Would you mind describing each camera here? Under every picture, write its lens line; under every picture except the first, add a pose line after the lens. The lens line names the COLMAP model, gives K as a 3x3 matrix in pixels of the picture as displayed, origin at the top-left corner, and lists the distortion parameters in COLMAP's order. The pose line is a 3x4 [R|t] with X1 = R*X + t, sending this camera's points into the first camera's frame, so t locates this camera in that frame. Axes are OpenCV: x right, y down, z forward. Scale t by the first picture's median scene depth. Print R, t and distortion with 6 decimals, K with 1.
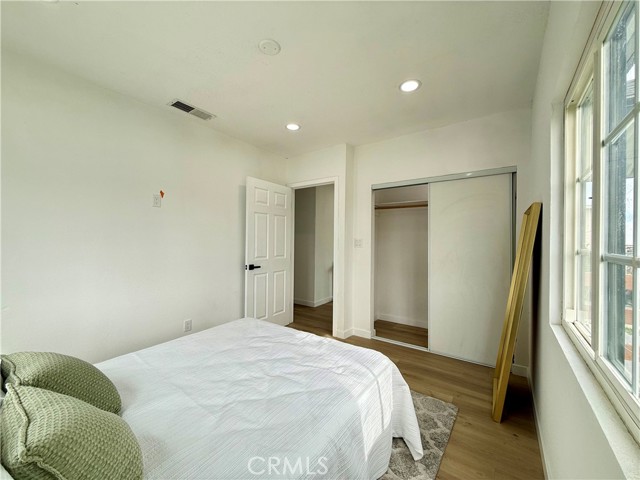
lens RADIAL K [[255.1, 0, 322.1], [0, 255.1, 241.4], [0, 0, 1]] dist [-0.000085, 0.000138]
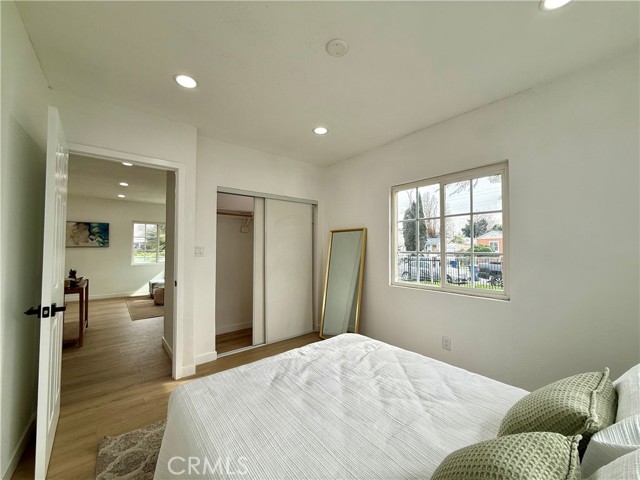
lens RADIAL K [[255.1, 0, 322.1], [0, 255.1, 241.4], [0, 0, 1]] dist [-0.000085, 0.000138]
pose [[0.253141, 0.015757, 0.967301, -0.778455], [0.007008, 0.999811, -0.018120, -0.010932], [-0.967404, 0.011366, 0.252983, 0.562721]]
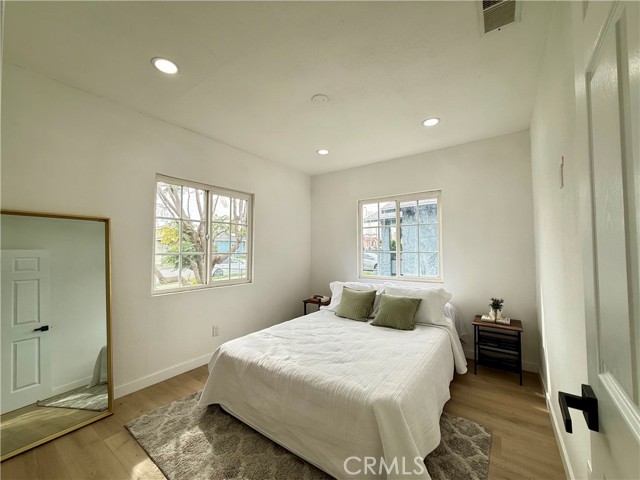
lens RADIAL K [[265.3, 0, 319.8], [0, 265.3, 237.4], [0, 0, 1]] dist [-0.000176, -0.000088]
pose [[-0.999816, -0.010845, -0.015837, -0.128869], [-0.010227, 0.999201, -0.038624, -0.009972], [0.016243, -0.038455, -0.999128, 1.594170]]
